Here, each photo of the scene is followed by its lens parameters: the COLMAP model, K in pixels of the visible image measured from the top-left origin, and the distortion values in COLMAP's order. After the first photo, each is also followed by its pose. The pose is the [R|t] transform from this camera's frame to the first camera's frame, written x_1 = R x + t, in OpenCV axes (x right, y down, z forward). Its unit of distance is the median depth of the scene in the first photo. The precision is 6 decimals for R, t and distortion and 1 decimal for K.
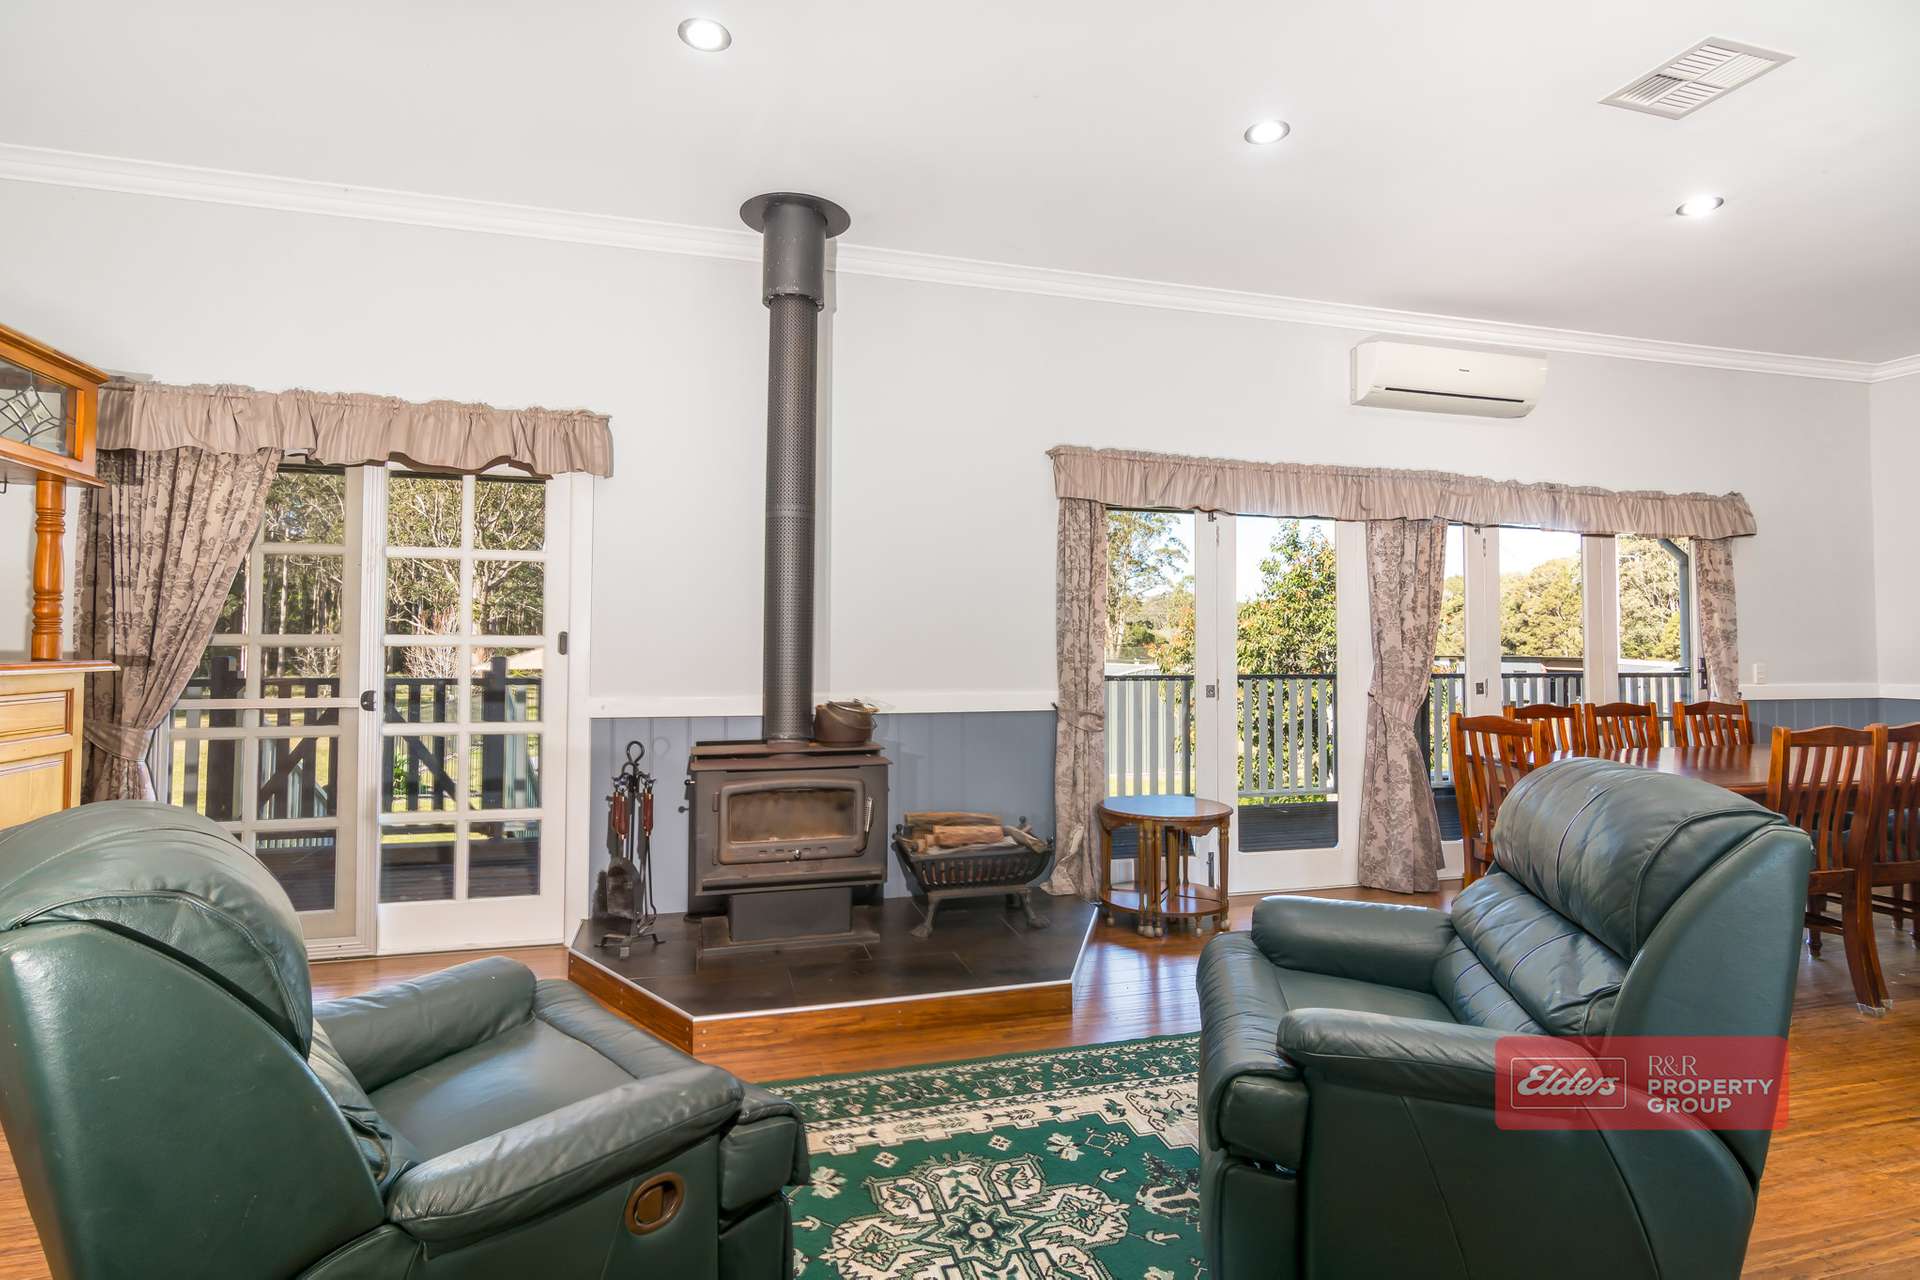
lens RADIAL K [[961.2, 0, 895.2], [0, 961.2, 618.7], [0, 0, 1]] dist [0.000807, 0.000178]
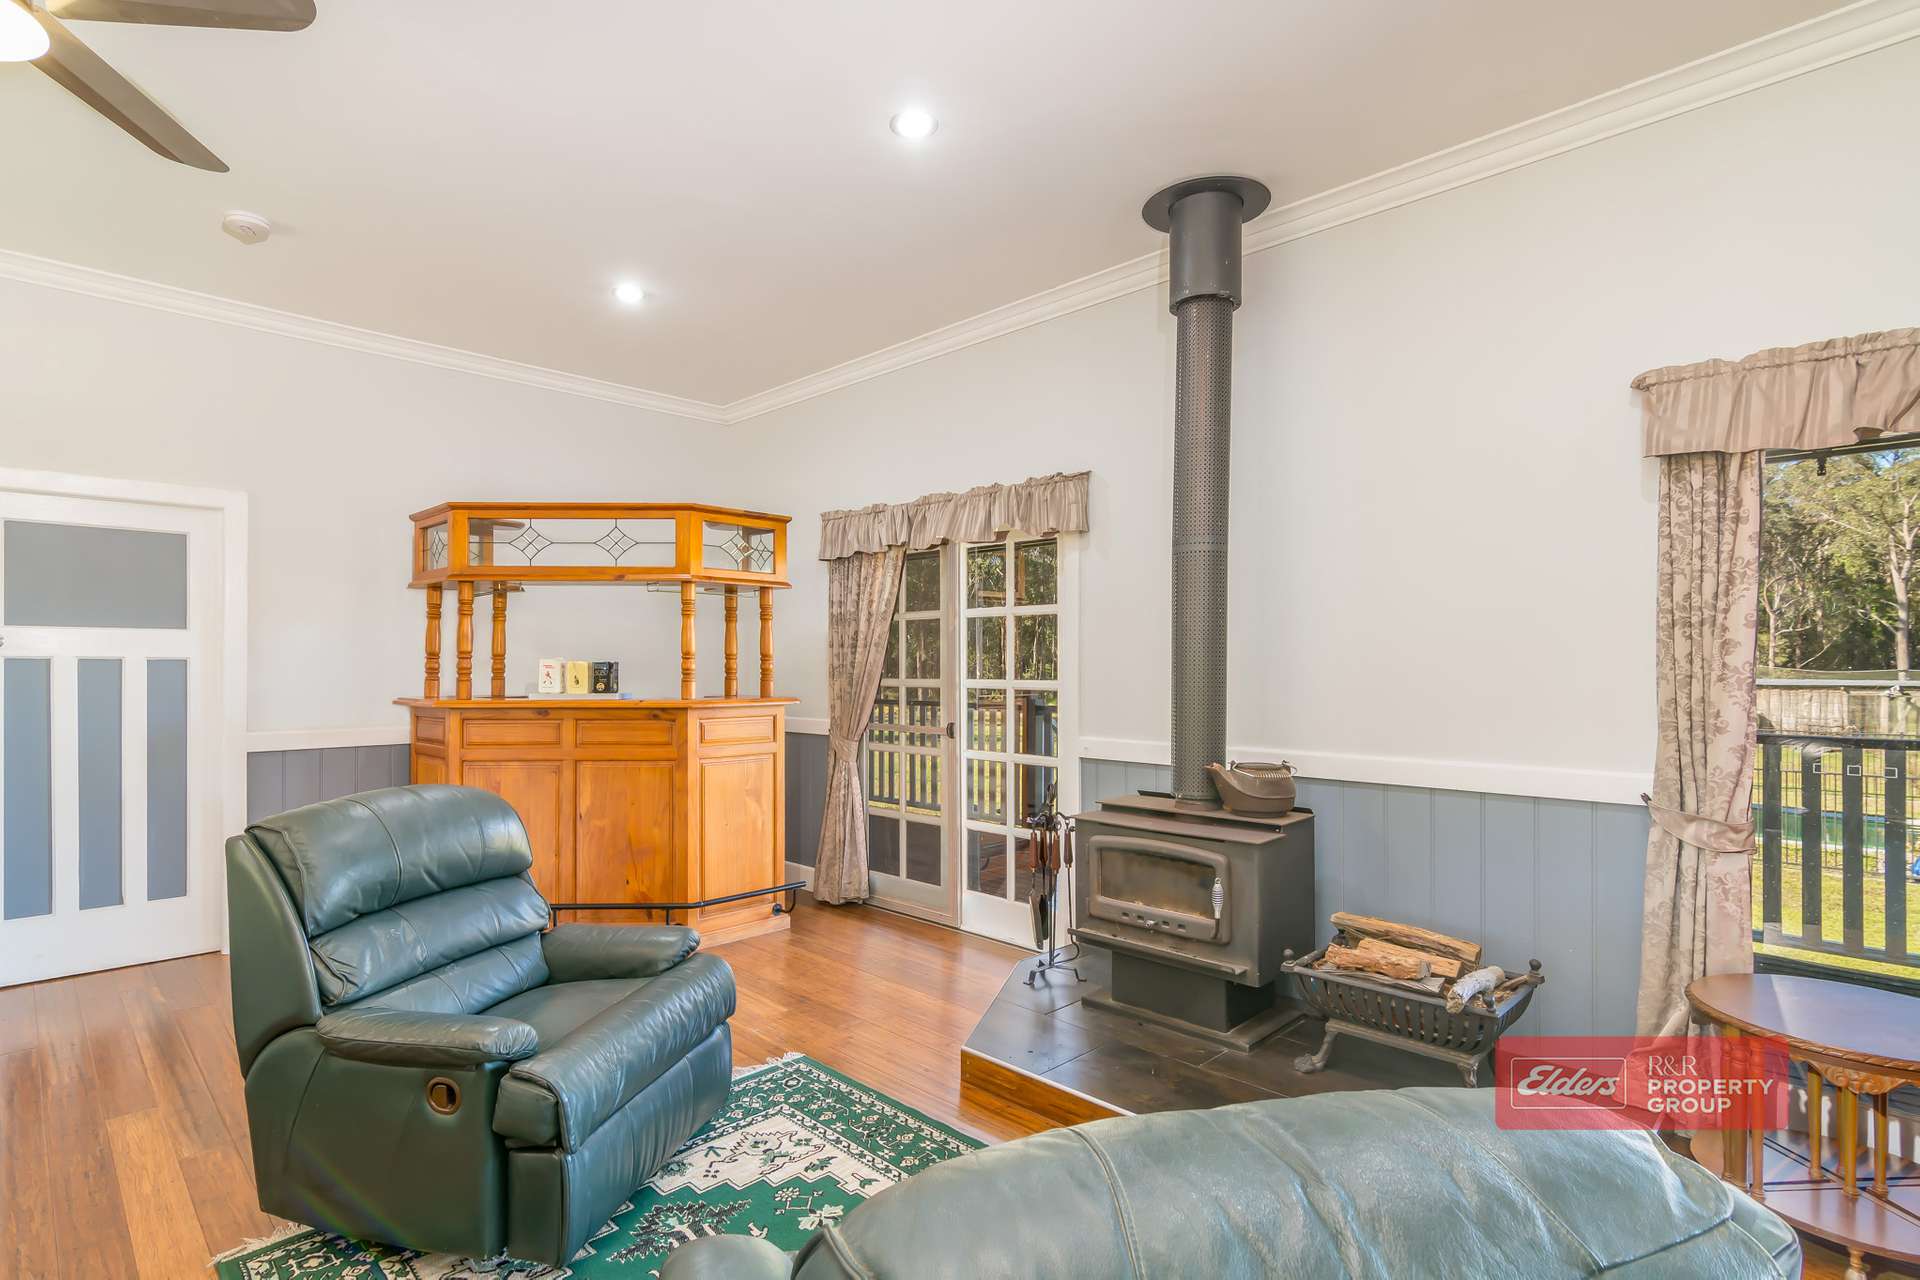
lens RADIAL K [[937.1, 0, 956.2], [0, 937.1, 662.7], [0, 0, 1]] dist [0.002585, 0.000132]
pose [[0.507908, -0.007021, -0.861383, 0.521259], [0.025635, 0.999647, 0.006967, -0.013583], [0.861030, -0.025620, 0.507908, 0.361572]]
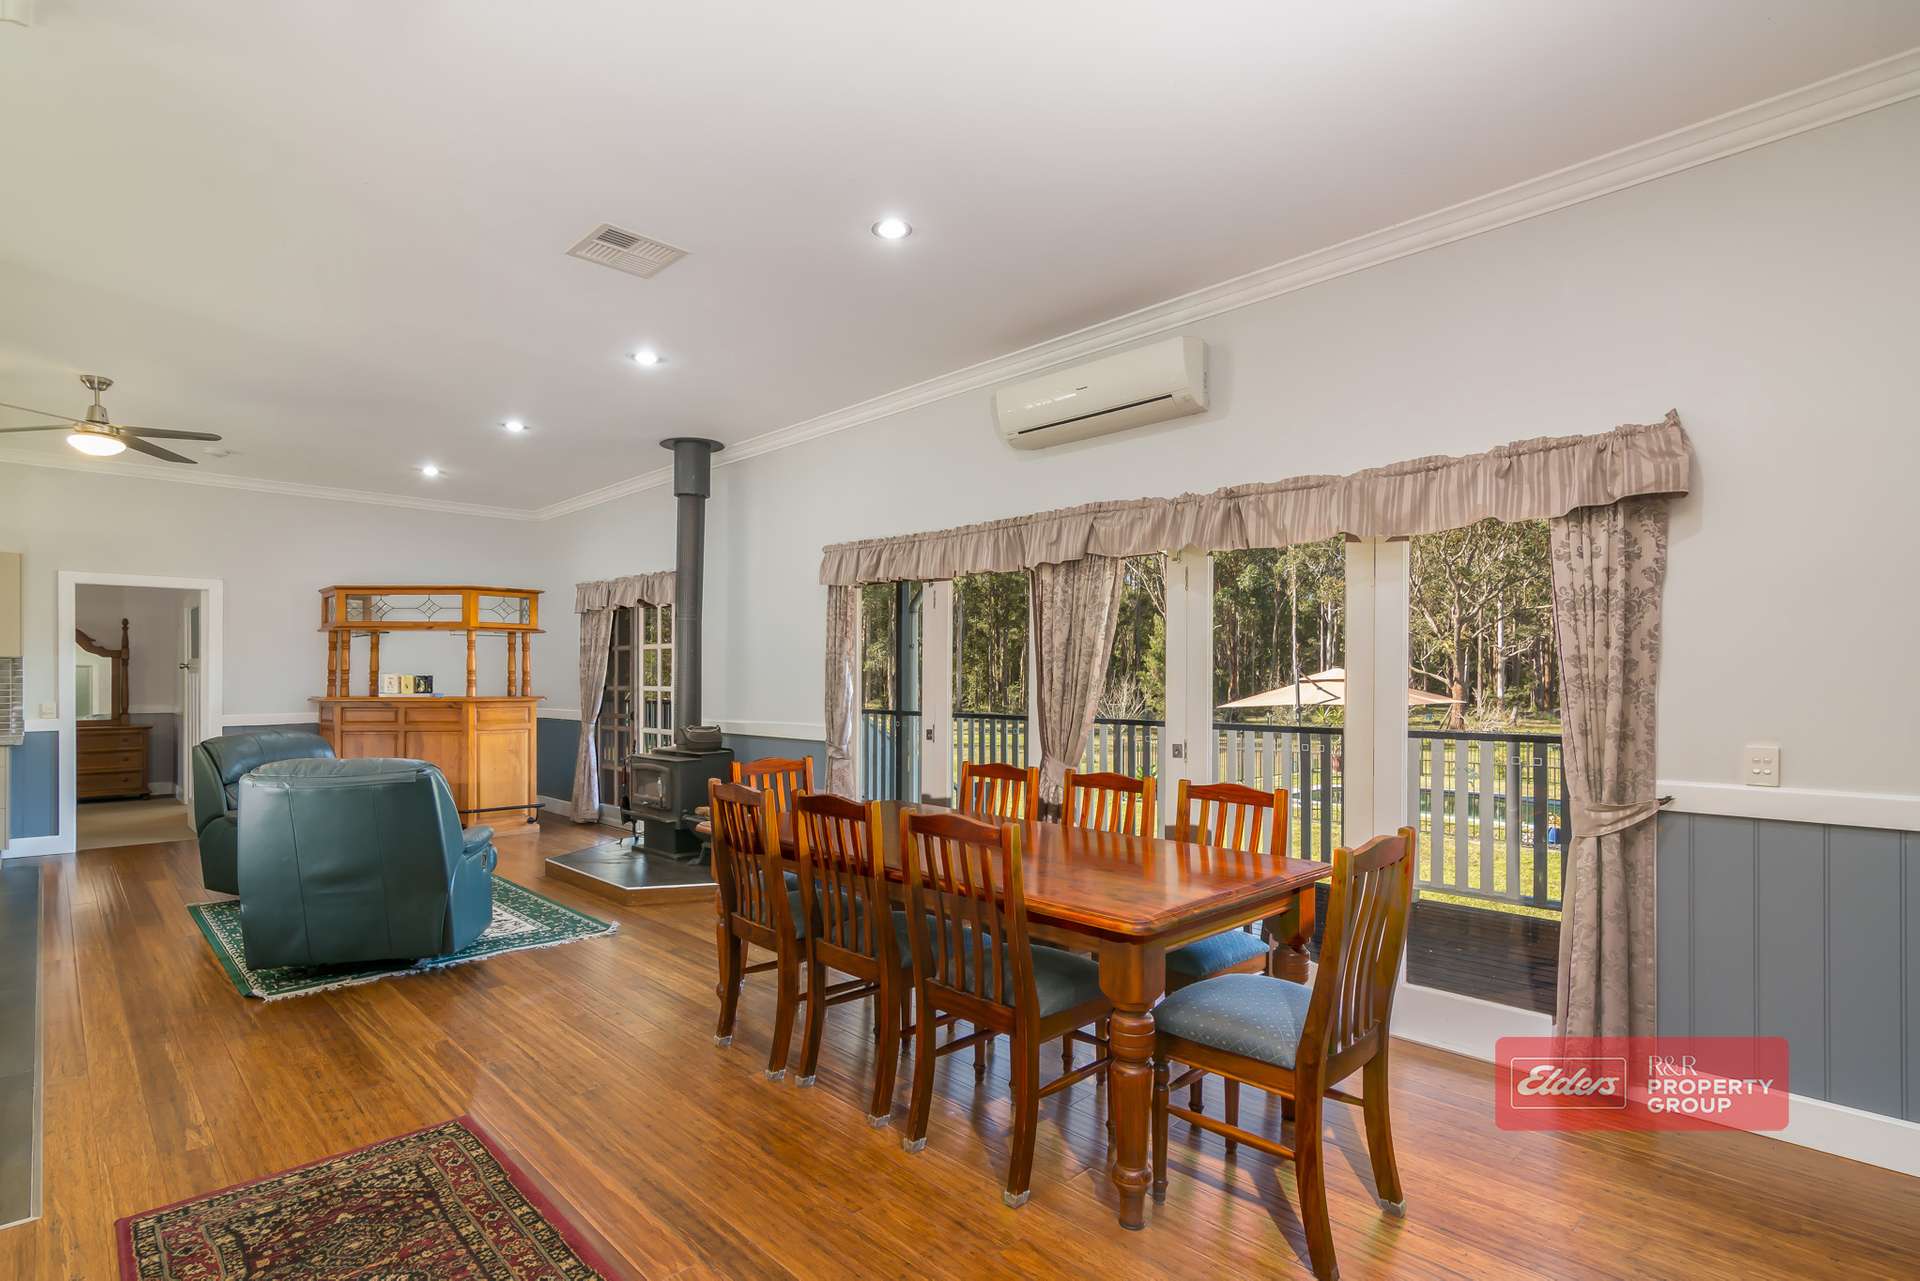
lens RADIAL K [[948.2, 0, 962.3], [0, 948.2, 678.4], [0, 0, 1]] dist [0.003314, 0.000152]
pose [[0.485829, -0.003476, -0.874047, 1.665122], [0.025749, 0.999615, 0.010336, -0.002988], [0.873675, -0.027527, 0.485731, 0.595734]]
